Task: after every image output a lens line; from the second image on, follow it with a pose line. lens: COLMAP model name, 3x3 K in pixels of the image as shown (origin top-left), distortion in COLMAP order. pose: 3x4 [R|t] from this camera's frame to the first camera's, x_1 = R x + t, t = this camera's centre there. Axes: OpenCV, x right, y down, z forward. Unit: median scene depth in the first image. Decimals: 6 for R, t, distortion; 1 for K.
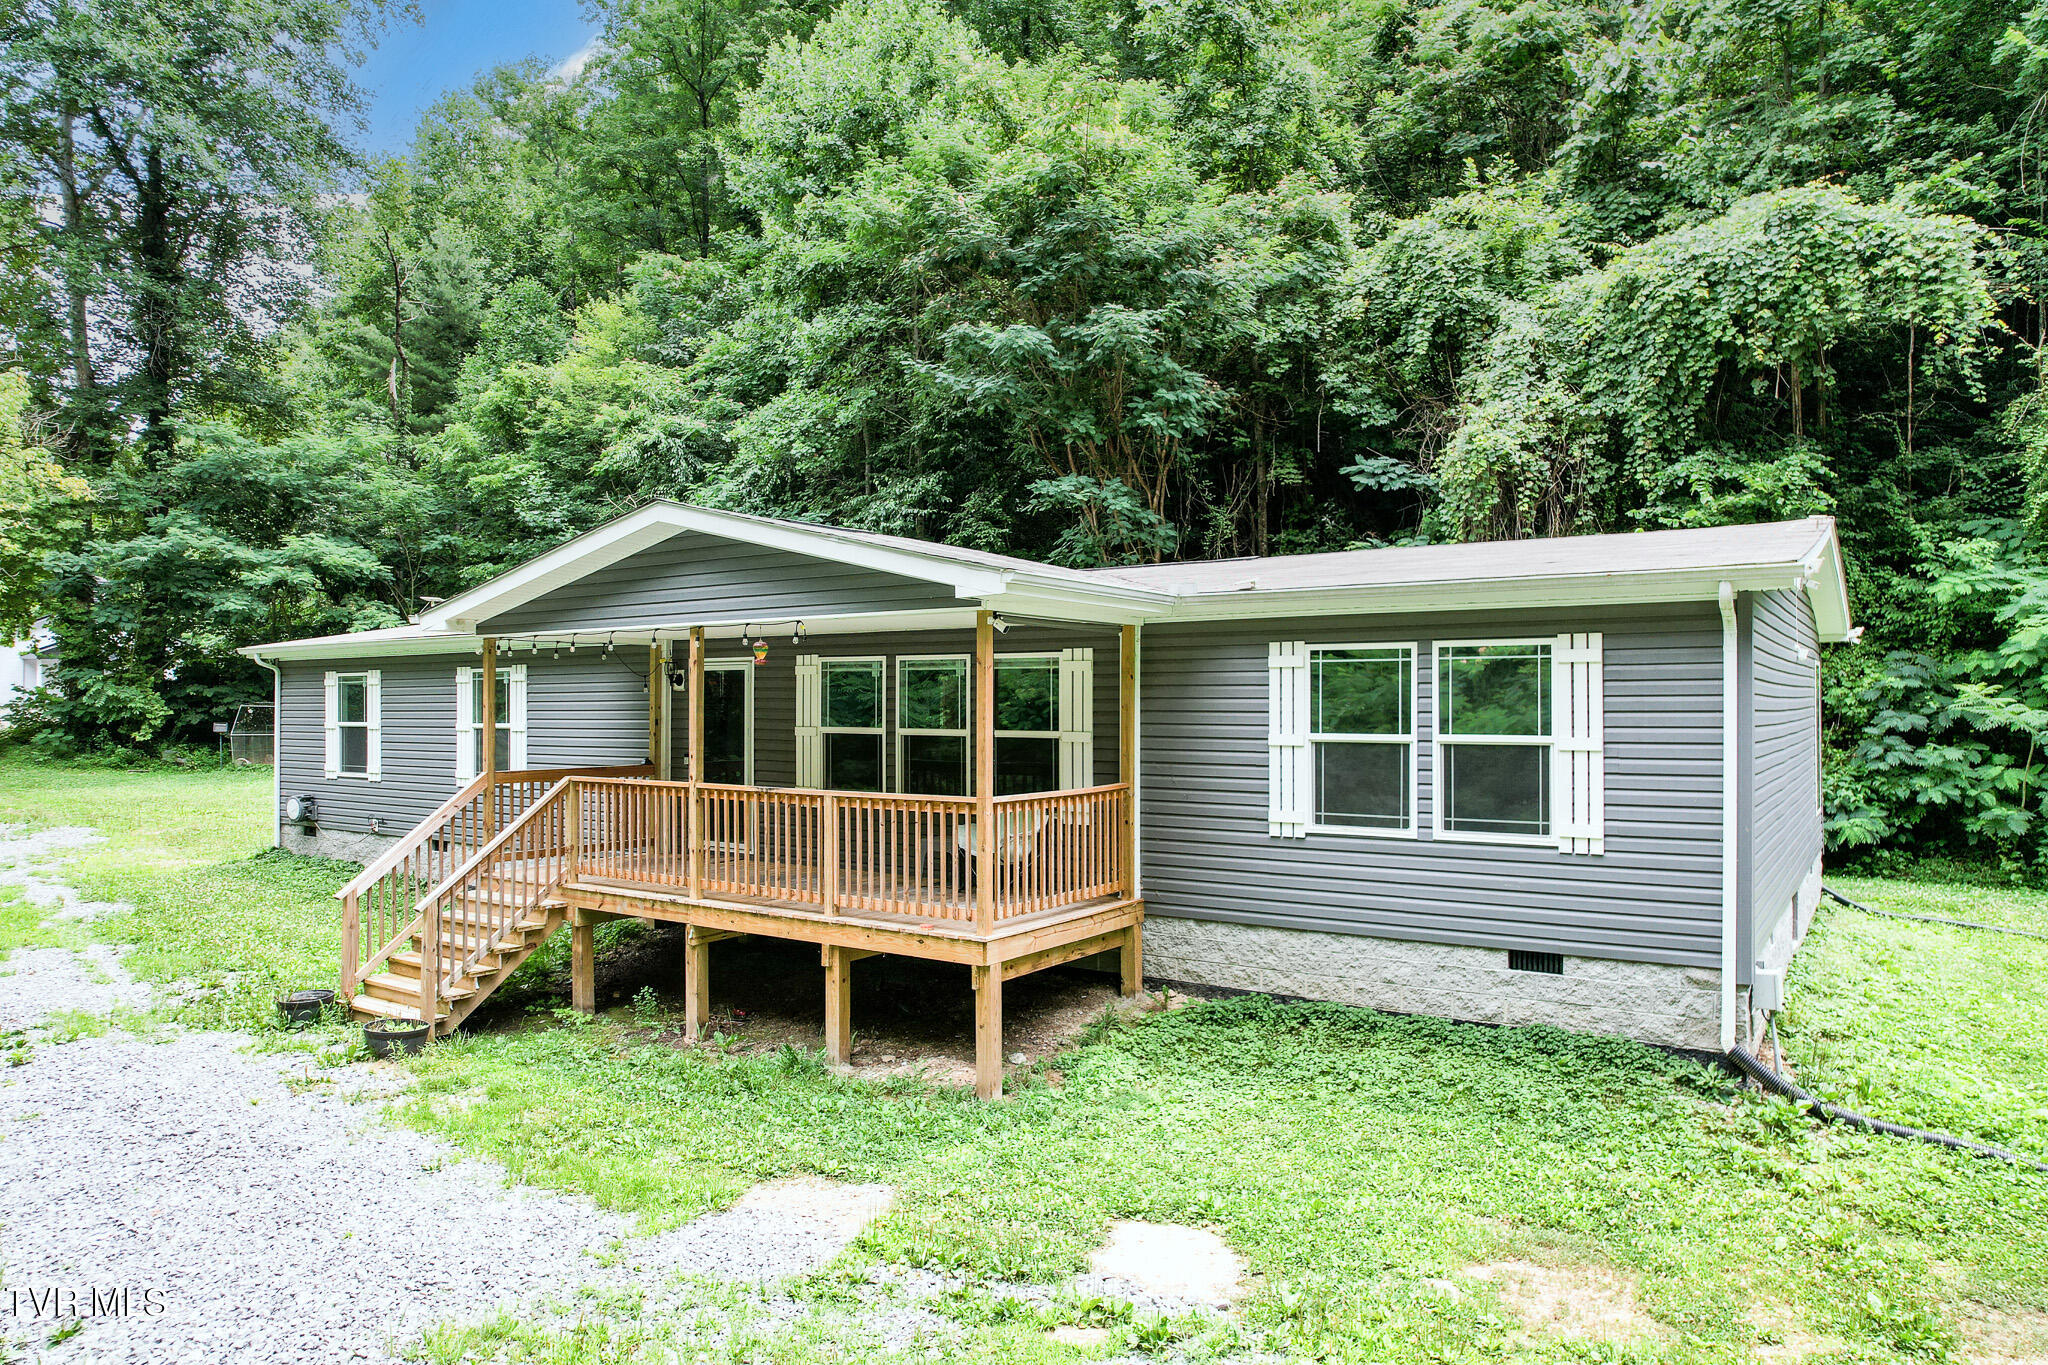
lens RADIAL K [[1309.6, 0, 1031.8], [0, 1309.6, 697.6], [0, 0, 1]] dist [-0.071027, 0.062795]
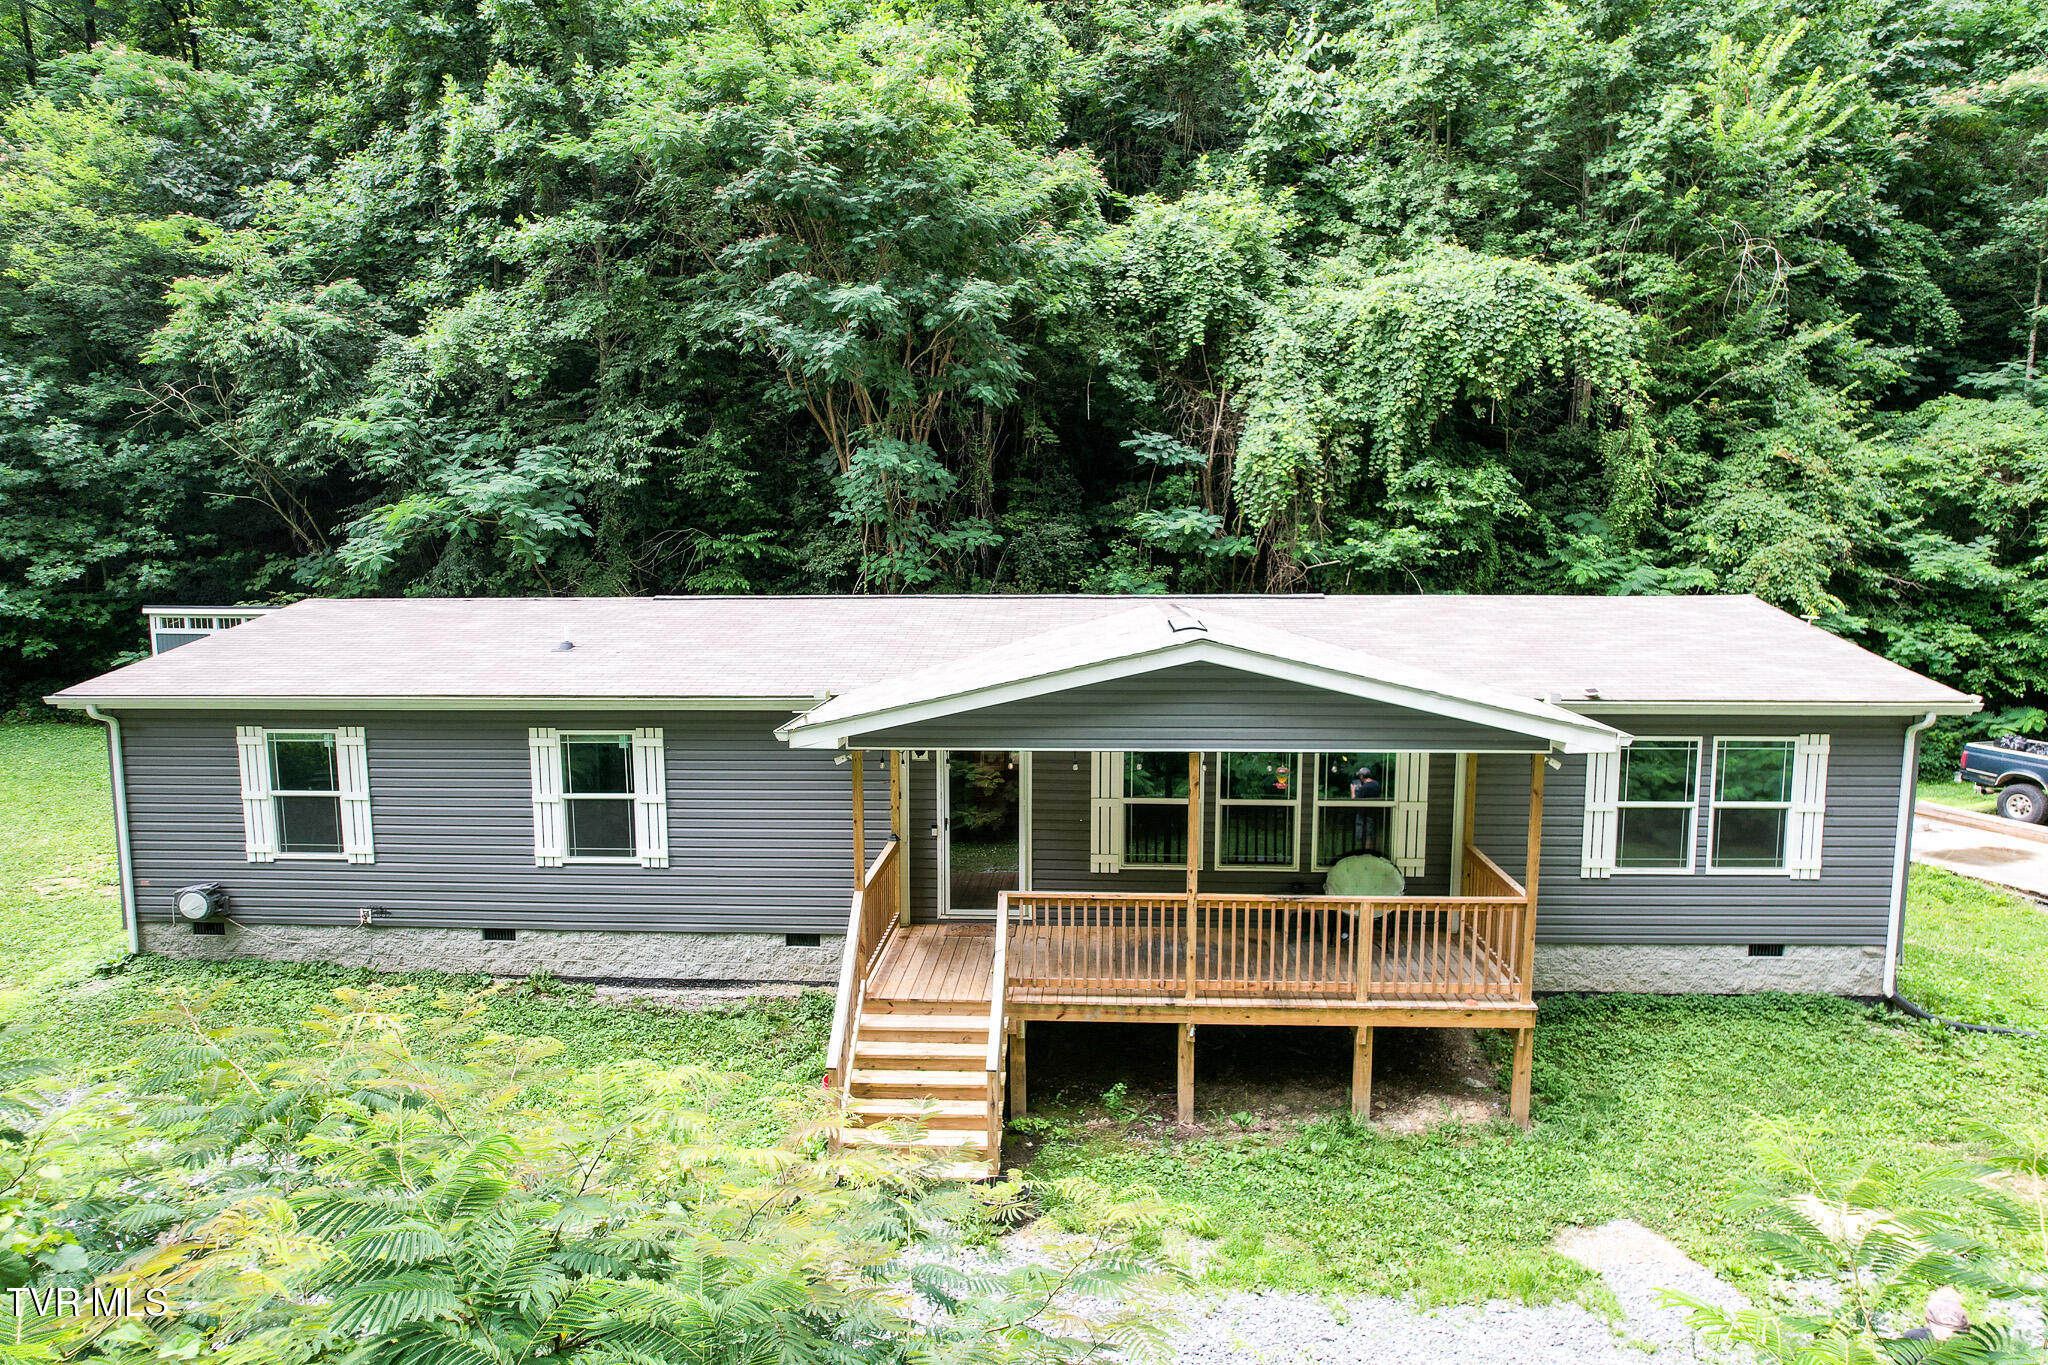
lens RADIAL K [[1309.6, 0, 1029.4], [0, 1309.6, 706.4], [0, 0, 1]] dist [-0.071027, 0.062795]
pose [[0.857066, -0.070999, 0.510292, -0.765735], [0.000172, 0.990499, 0.137523, -0.198176], [-0.515207, -0.117778, 0.848934, 0.150967]]
